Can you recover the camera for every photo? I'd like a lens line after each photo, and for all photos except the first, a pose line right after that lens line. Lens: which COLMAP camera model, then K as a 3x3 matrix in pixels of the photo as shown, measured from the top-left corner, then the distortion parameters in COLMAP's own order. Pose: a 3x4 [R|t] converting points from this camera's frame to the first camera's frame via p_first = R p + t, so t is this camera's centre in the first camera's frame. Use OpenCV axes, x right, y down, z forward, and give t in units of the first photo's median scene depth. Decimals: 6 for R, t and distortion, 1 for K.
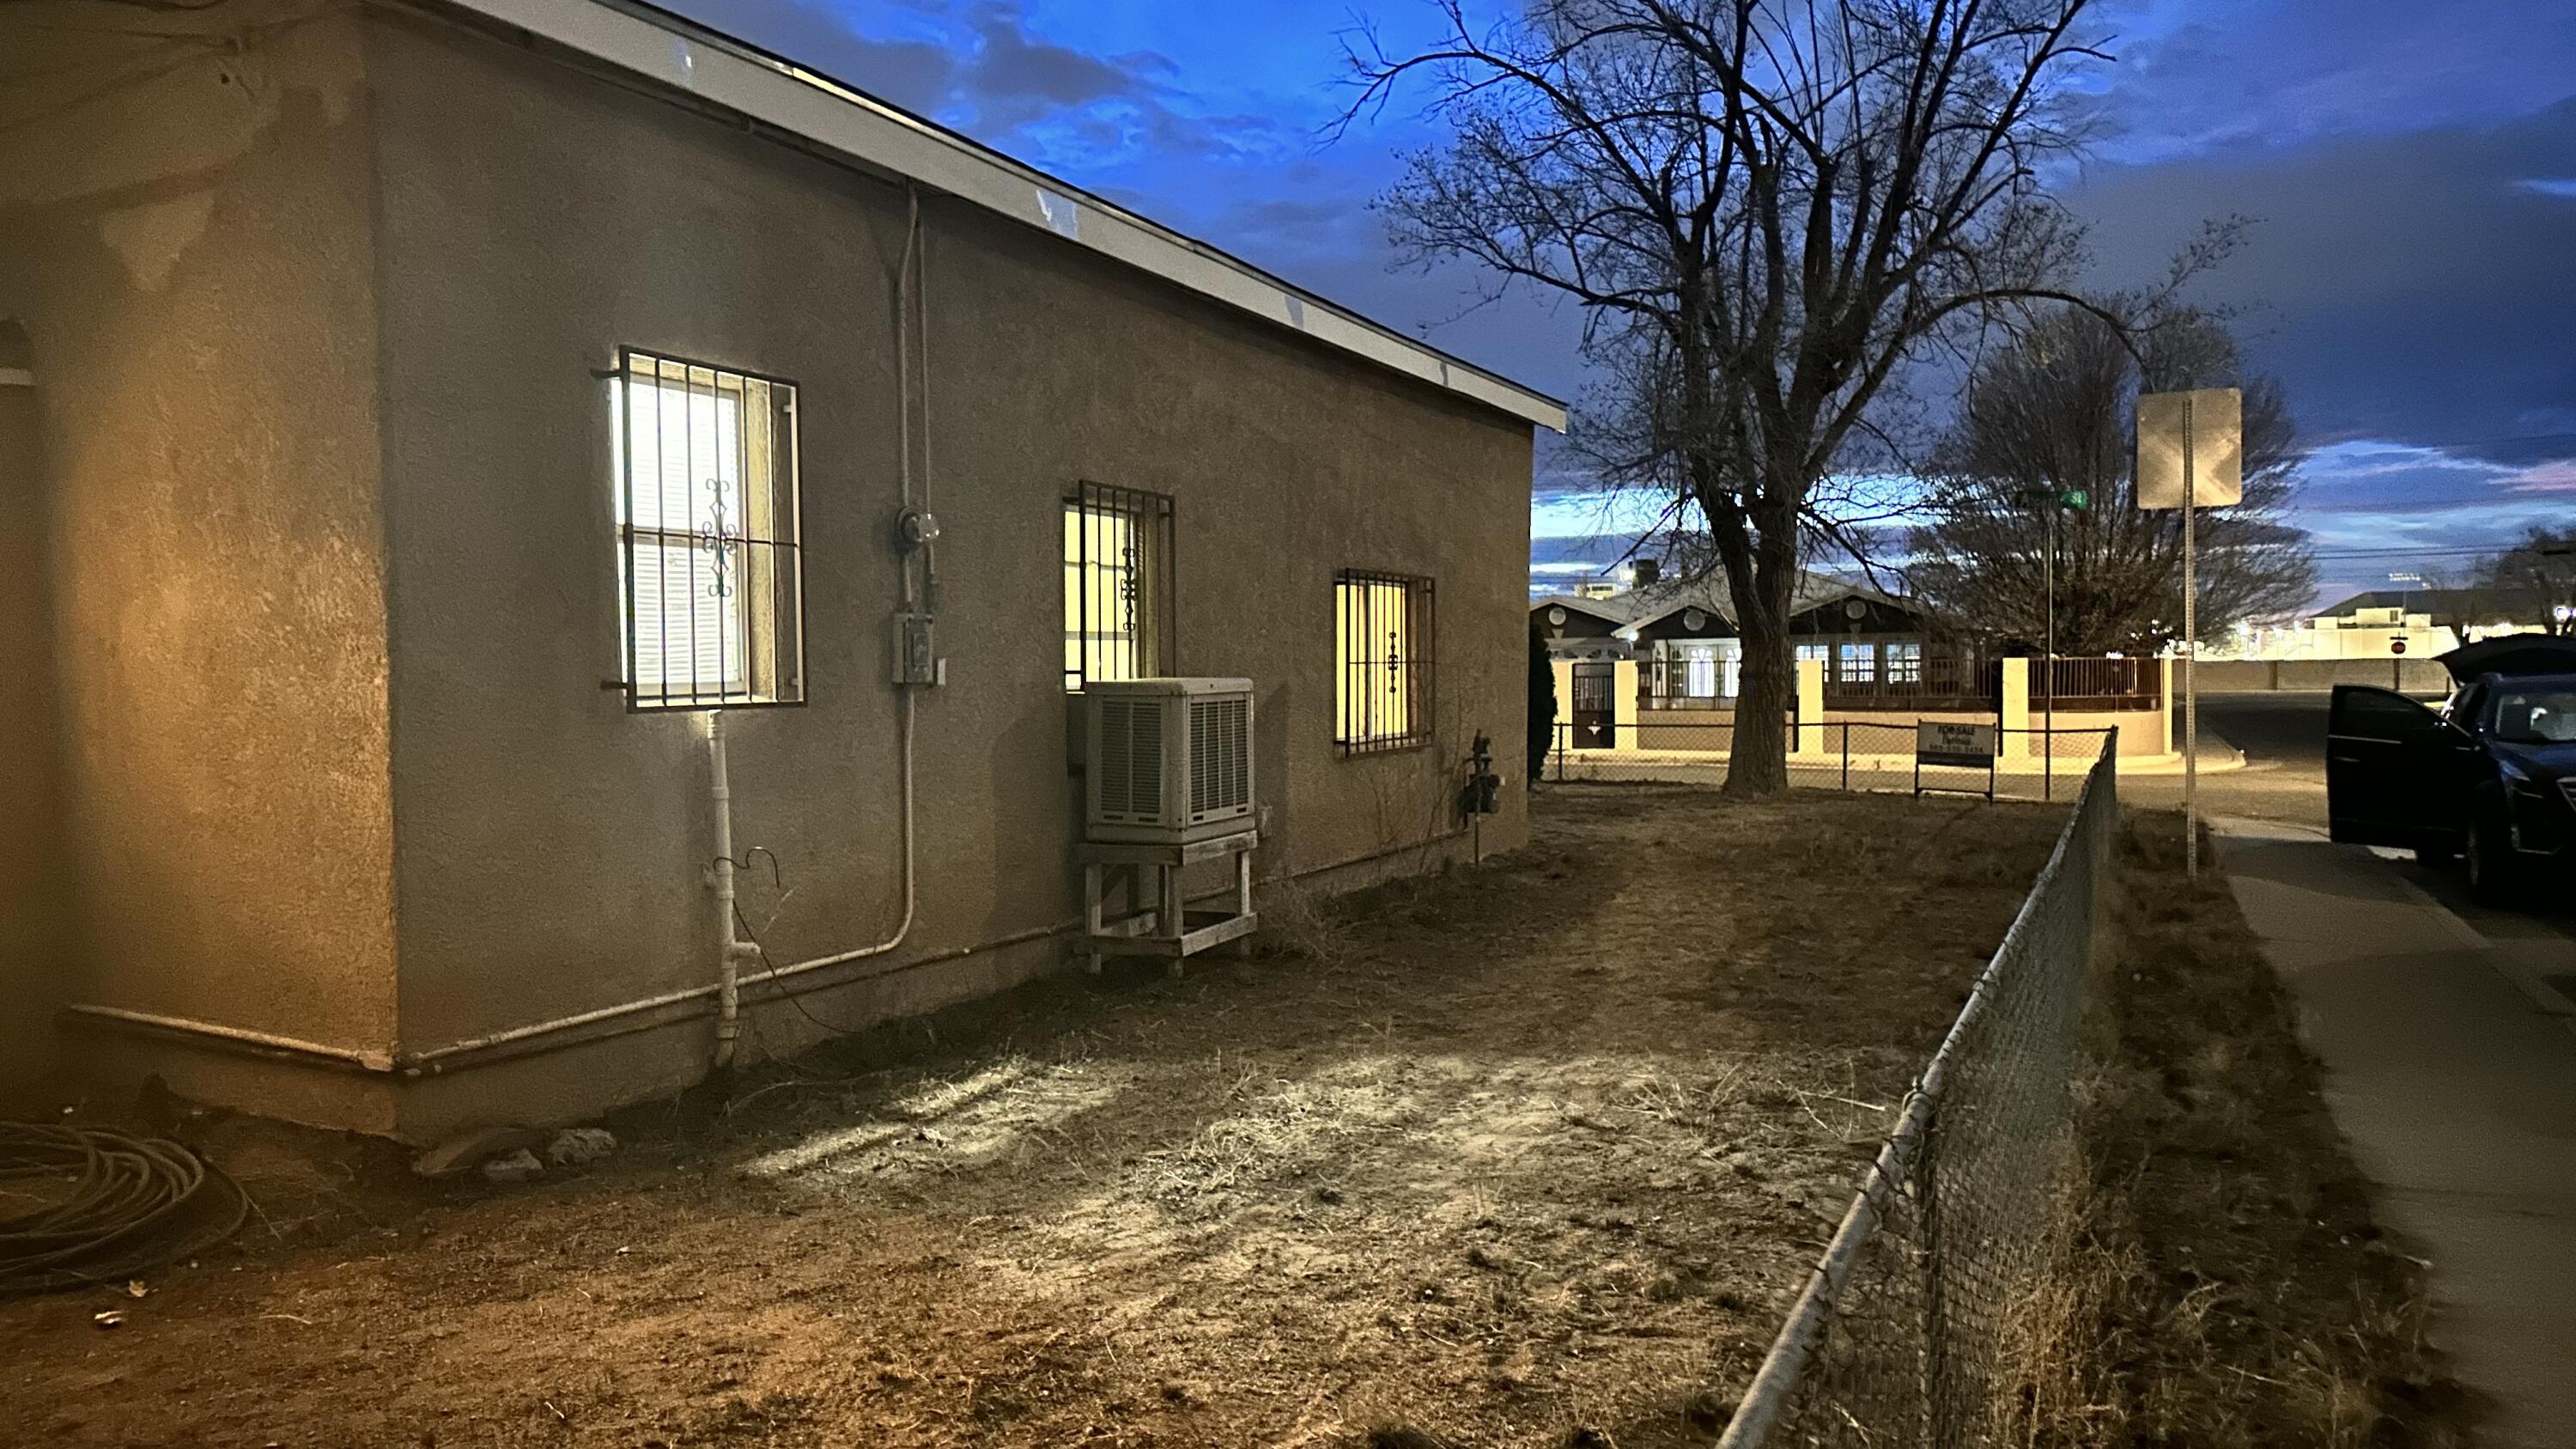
lens RADIAL K [[1755.6, 0, 1230.7], [0, 1755.6, 714.0], [0, 0, 1]] dist [0.121036, -0.169417]
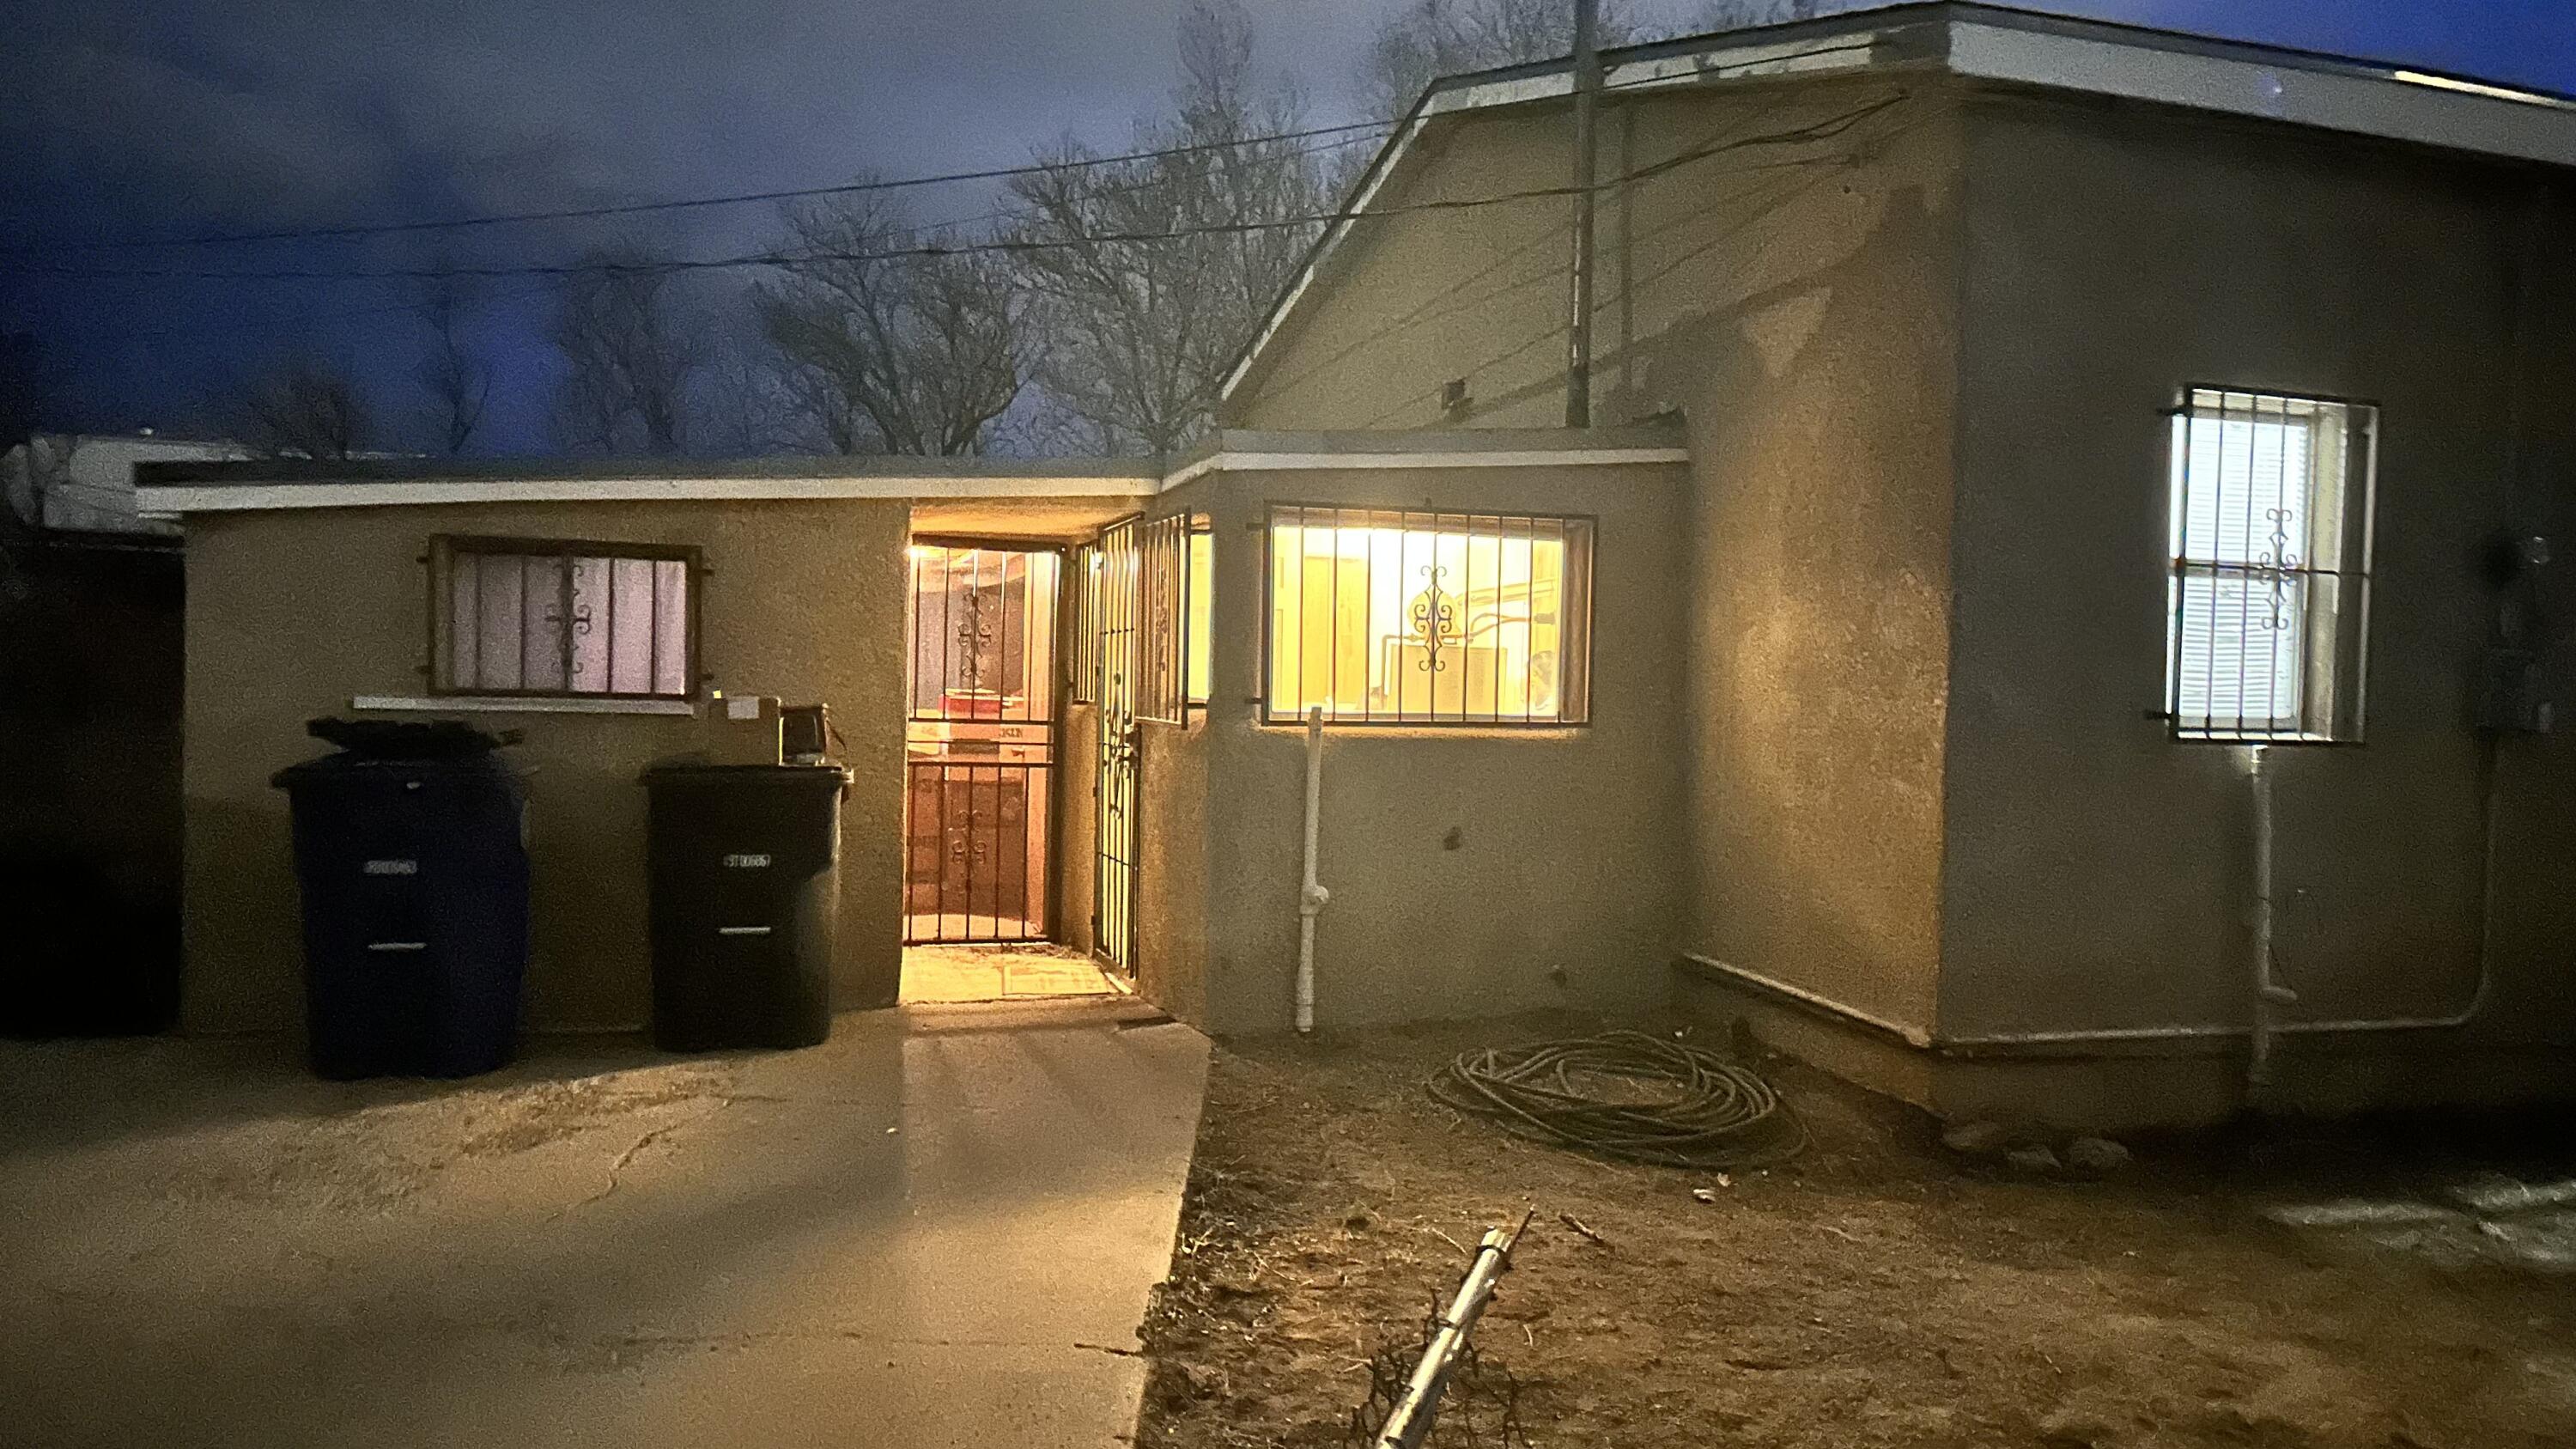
lens RADIAL K [[1750.2, 0, 1288.0], [0, 1750.2, 724.5], [0, 0, 1]] dist [0.043773, -0.071574]
pose [[0.696190, 0.045879, -0.716390, 0.026938], [-0.057348, 0.998321, 0.008203, 0.008347], [0.715563, 0.035373, 0.697652, -0.053844]]
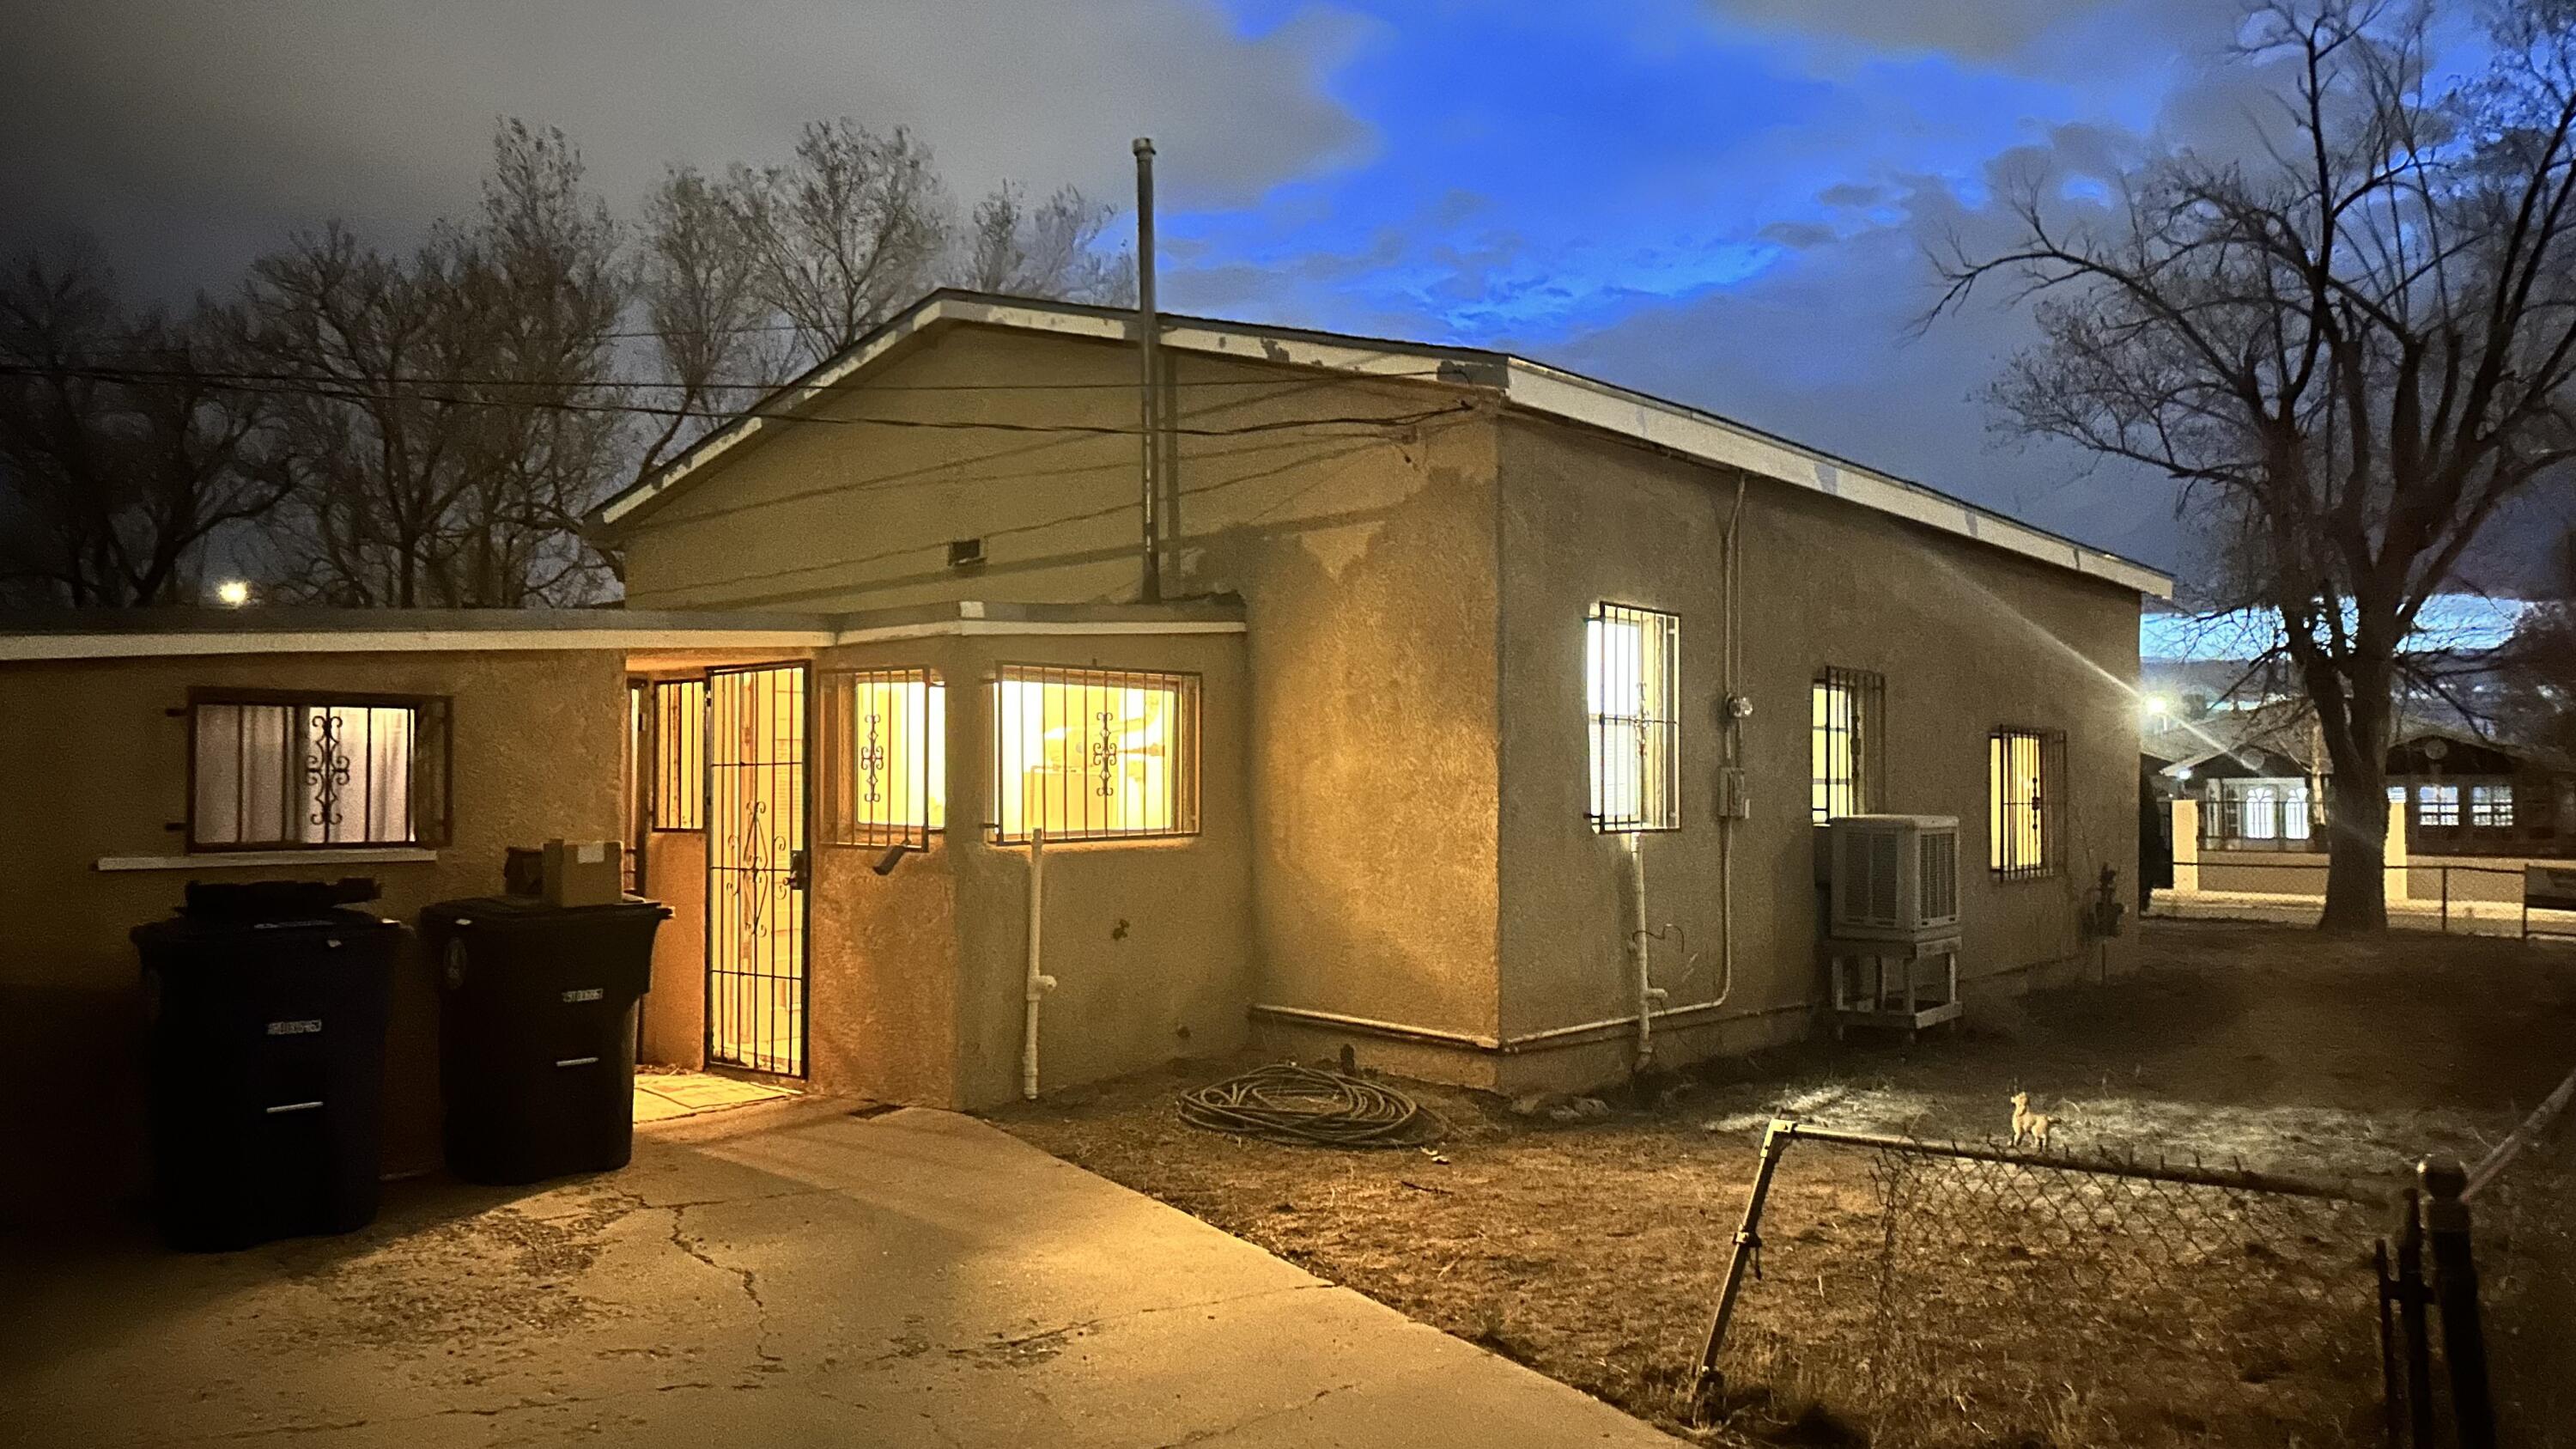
lens RADIAL K [[1690.0, 0, 1288.0], [0, 1690.0, 724.5], [0, 0, 1]] dist [0.043905, -0.066822]
pose [[0.967939, 0.004678, -0.251143, -0.211040], [-0.021690, 0.997649, -0.065011, 0.005565], [0.250248, 0.068374, 0.965764, -0.461551]]
